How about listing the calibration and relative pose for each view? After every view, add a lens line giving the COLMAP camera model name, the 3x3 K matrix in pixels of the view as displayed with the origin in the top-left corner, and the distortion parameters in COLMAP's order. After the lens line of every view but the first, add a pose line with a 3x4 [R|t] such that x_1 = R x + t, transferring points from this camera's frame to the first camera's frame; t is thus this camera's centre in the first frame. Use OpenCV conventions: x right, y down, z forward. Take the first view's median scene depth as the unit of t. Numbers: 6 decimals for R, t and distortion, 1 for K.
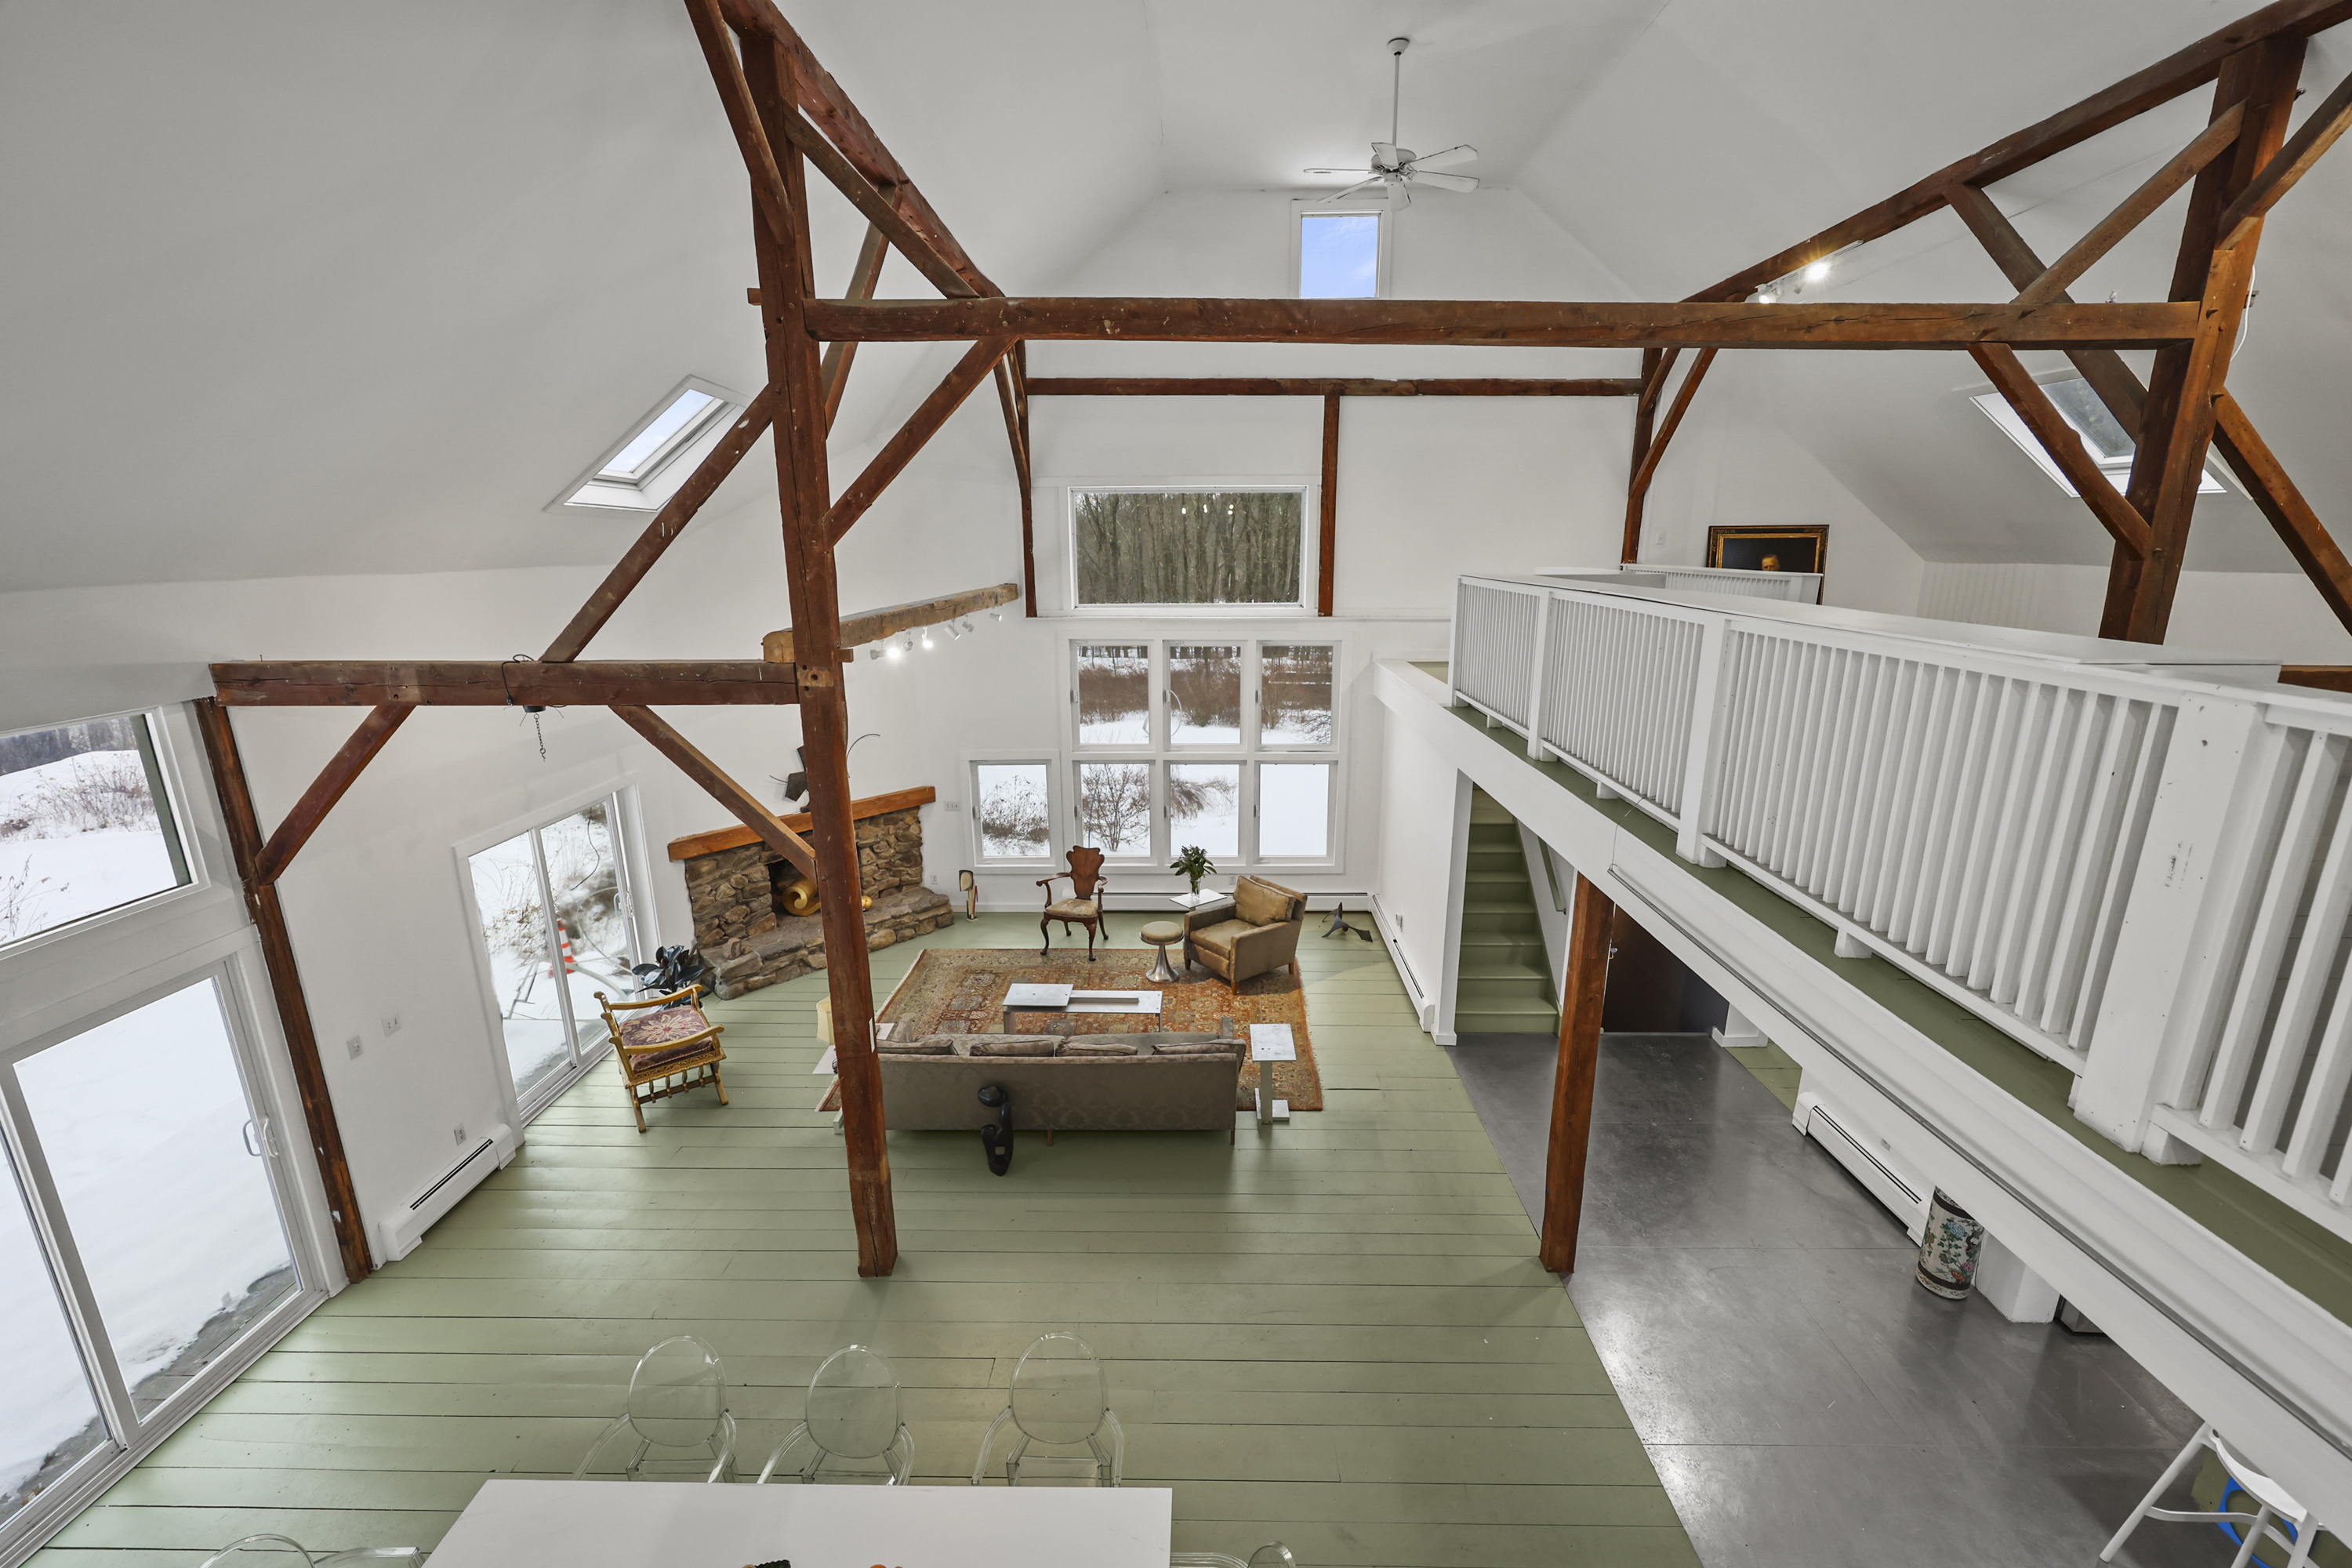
lens RADIAL K [[952.9, 0, 1177.7], [0, 952.9, 780.0], [0, 0, 1]] dist [-0.000935, 0.001178]
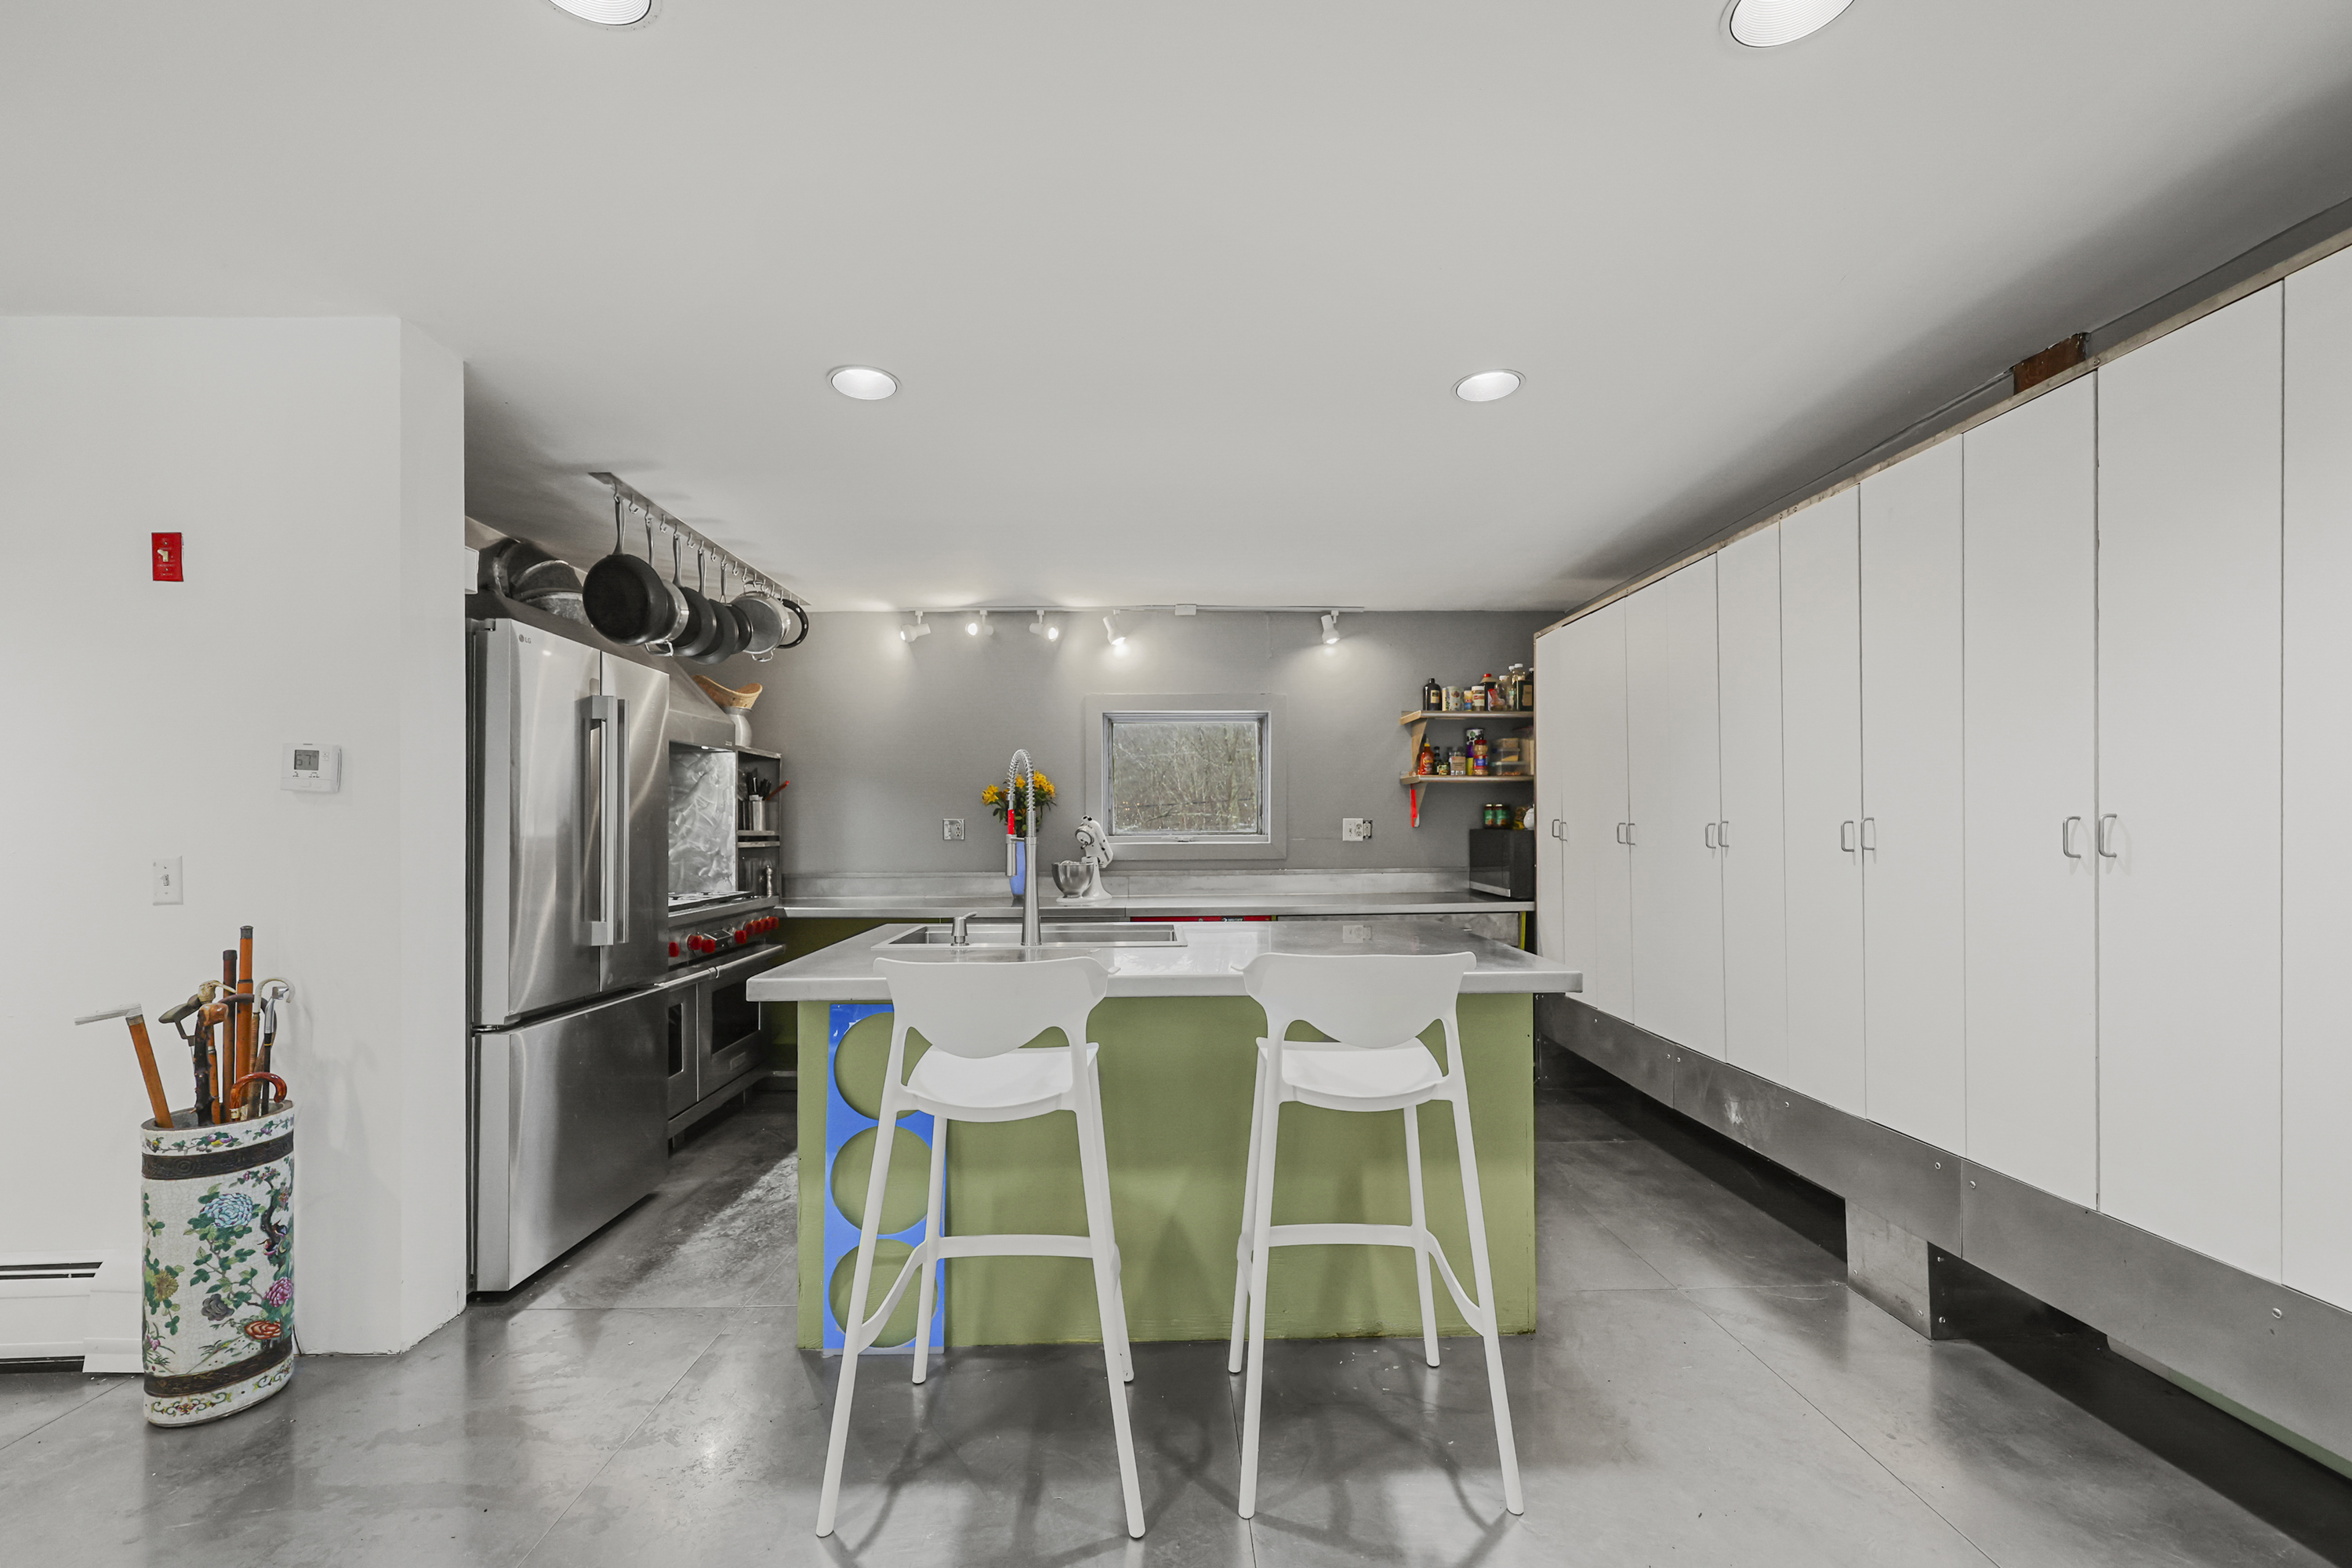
lens RADIAL K [[952.9, 0, 1174.3], [0, 952.9, 838.2], [0, 0, 1]] dist [-0.000935, 0.001178]
pose [[-0.044336, -0.007895, 0.998985, 0.236035], [0.251442, 0.967690, 0.018807, 0.240129], [-0.966856, 0.252021, -0.040918, 0.347996]]
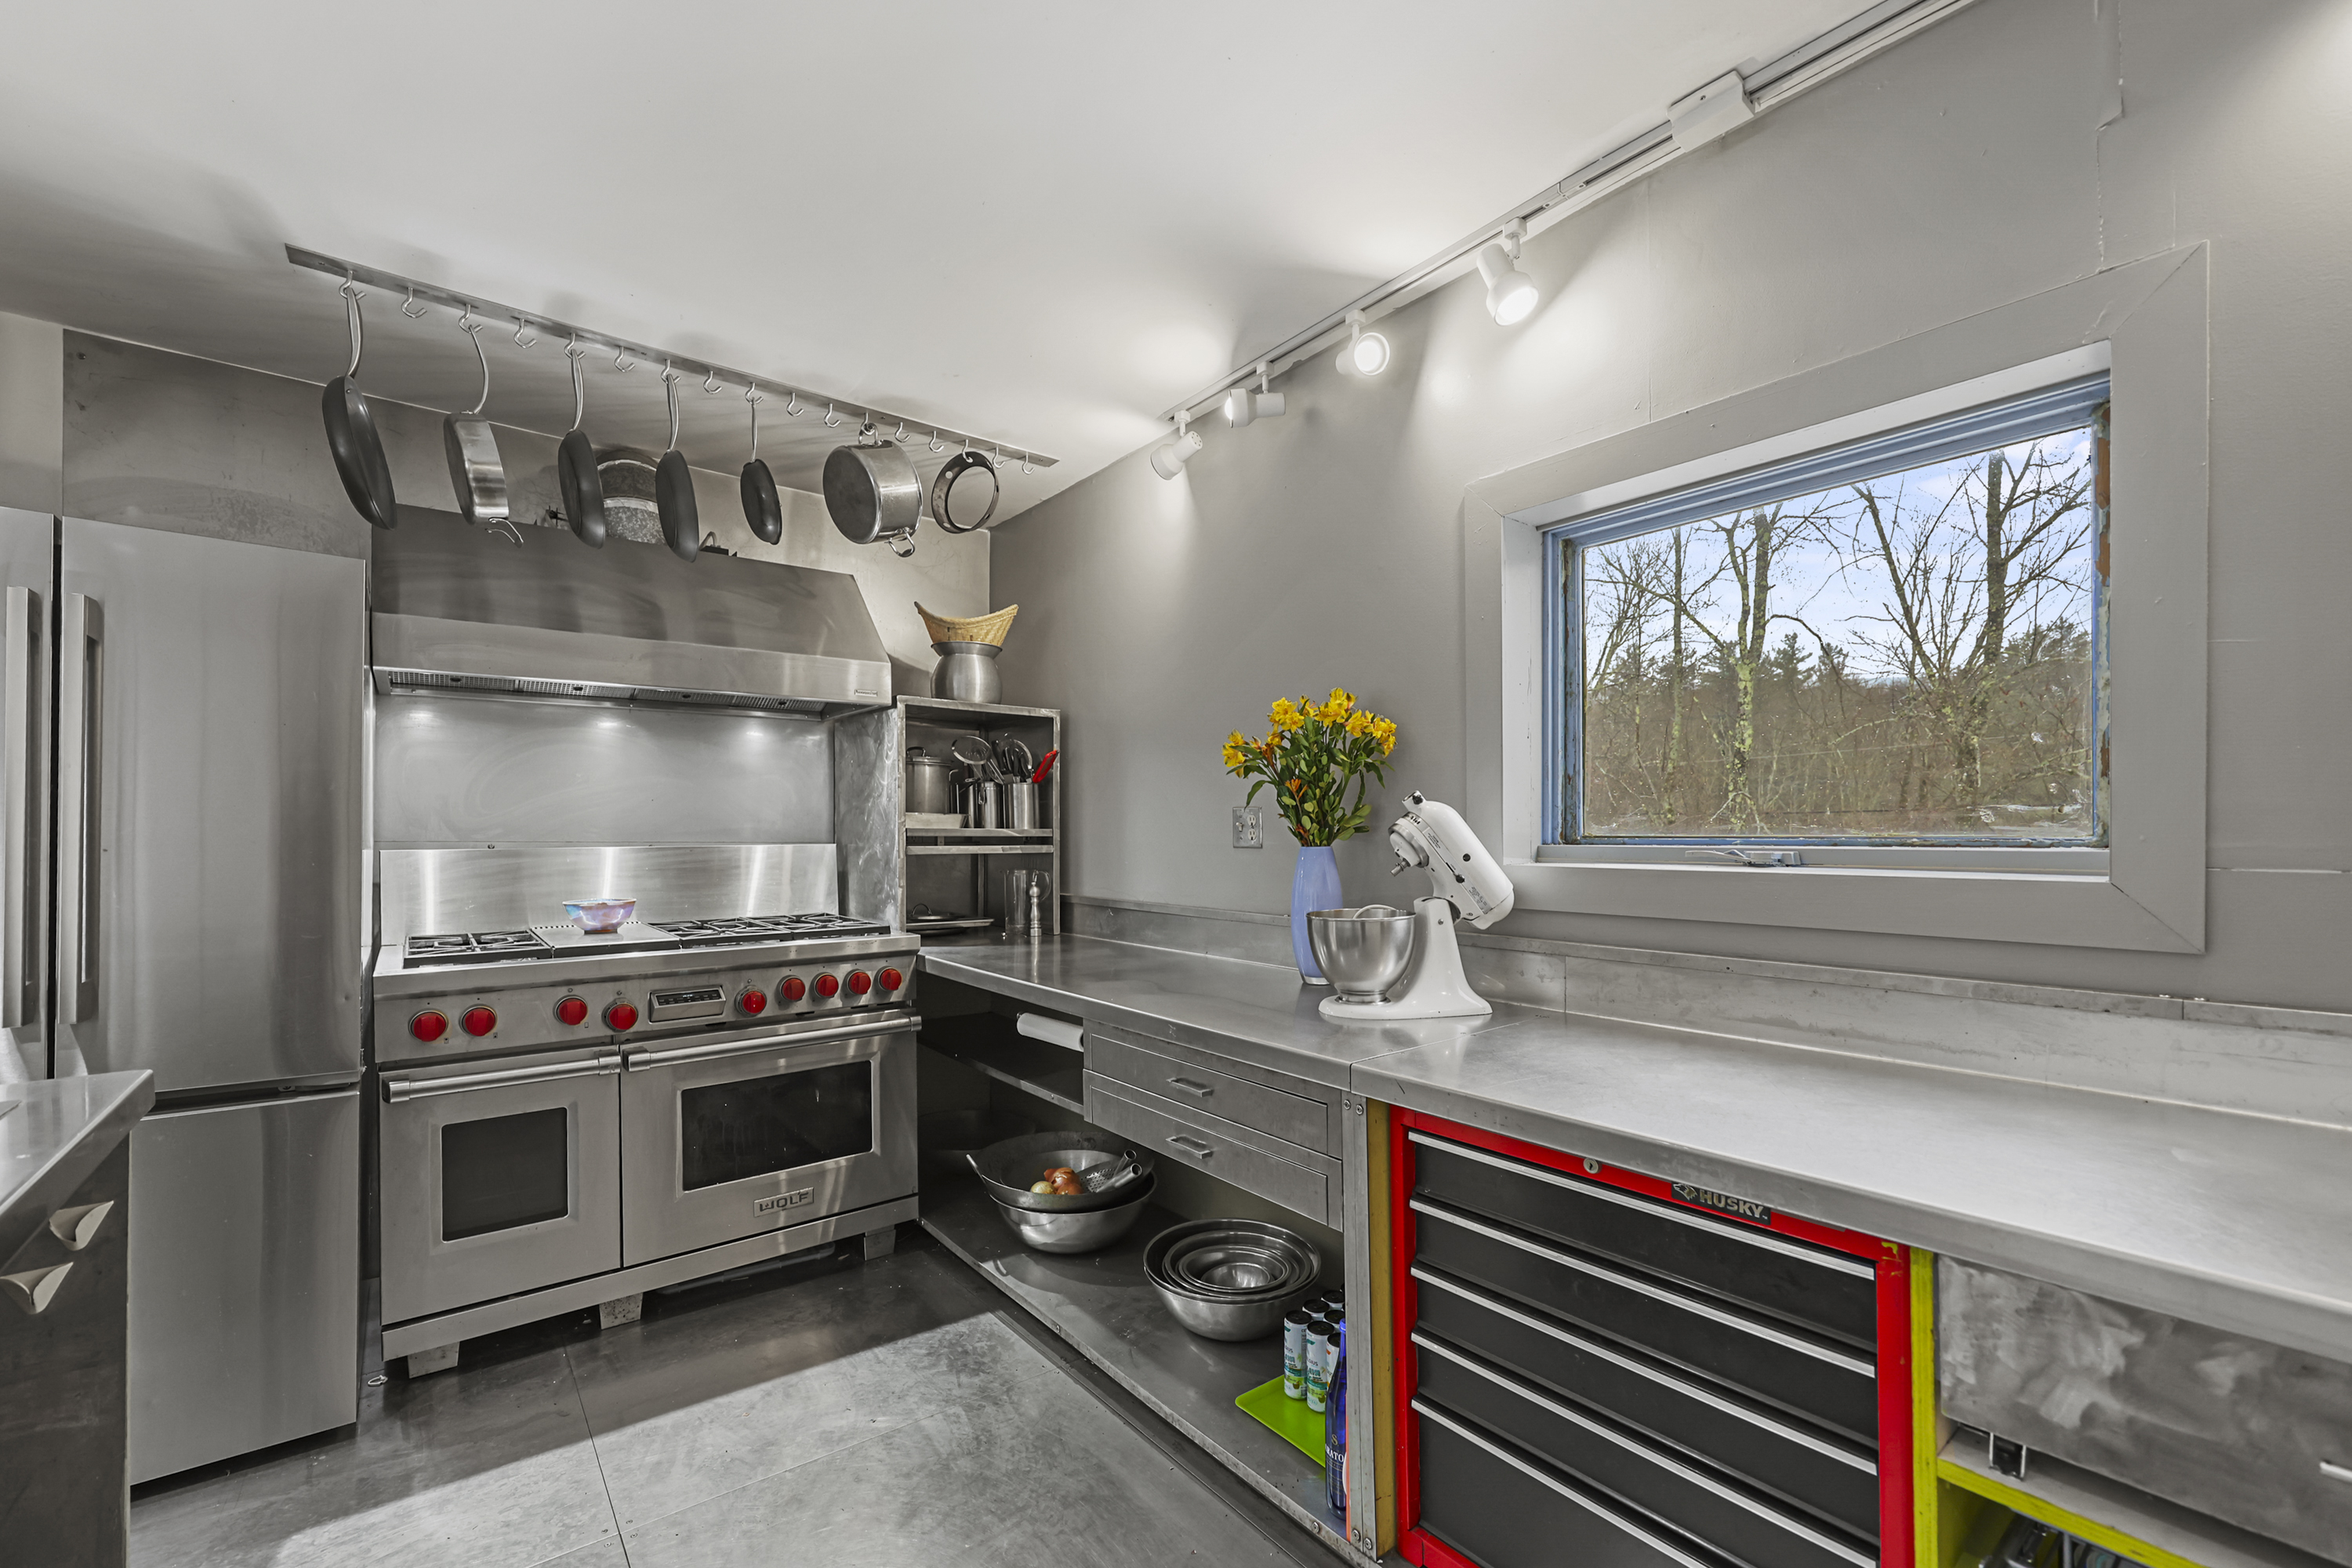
lens RADIAL K [[952.9, 0, 1184.4], [0, 952.9, 838.5], [0, 0, 1]] dist [-0.000935, 0.001178]
pose [[0.773314, -0.002800, 0.634018, 0.633486], [0.156165, 0.970023, -0.186191, 0.268029], [-0.614491, 0.242995, 0.750569, 0.241384]]
